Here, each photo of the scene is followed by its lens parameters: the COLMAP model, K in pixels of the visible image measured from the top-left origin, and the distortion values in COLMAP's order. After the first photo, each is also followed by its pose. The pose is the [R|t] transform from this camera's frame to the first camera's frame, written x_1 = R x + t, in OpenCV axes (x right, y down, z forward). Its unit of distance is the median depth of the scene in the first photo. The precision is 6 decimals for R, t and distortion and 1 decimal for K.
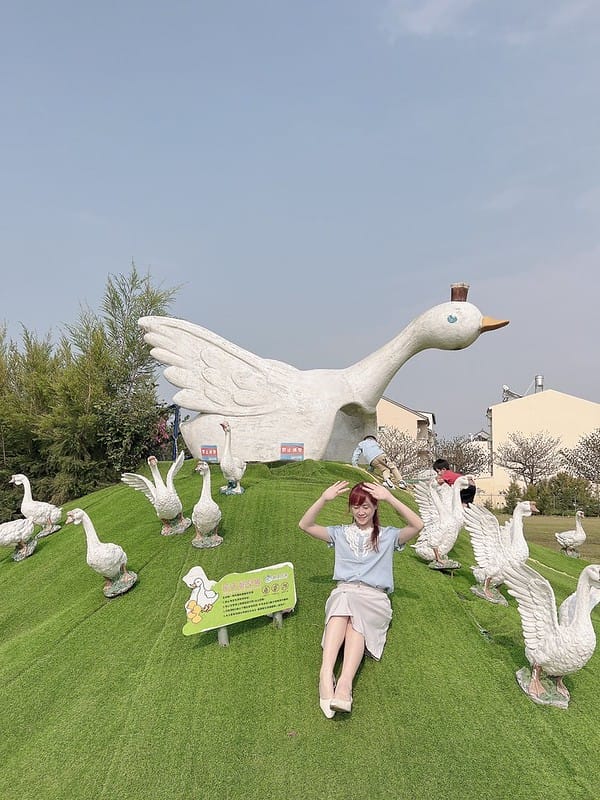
lens RADIAL K [[624.6, 0, 300.0], [0, 624.6, 400.0], [0, 0, 1]] dist [0.014399, 0.004612]
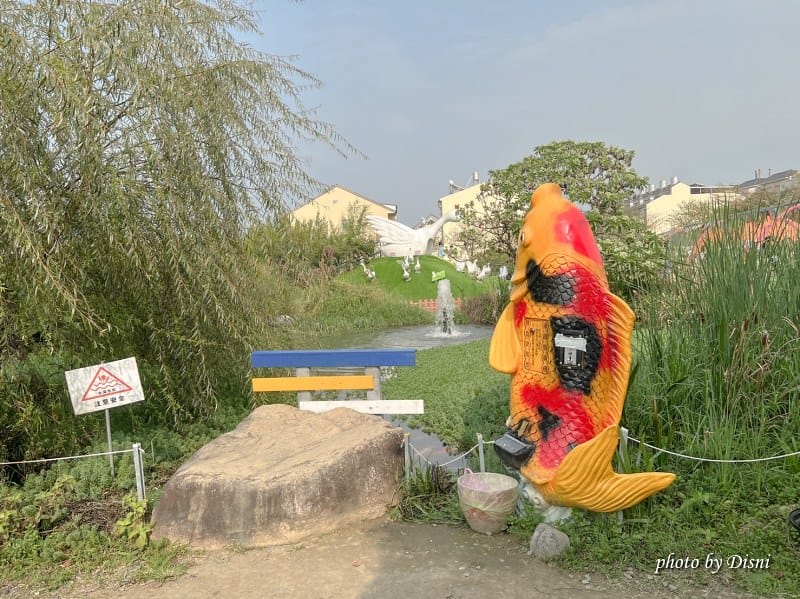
lens RADIAL K [[624.6, 0, 400.0], [0, 624.6, 299.5], [0, 0, 1]] dist [0.014399, 0.004612]
pose [[0.968961, -0.085784, 0.231853, -1.037826], [0.041554, 0.981037, 0.189315, -0.371364], [-0.243696, -0.173804, 0.954151, -2.713420]]
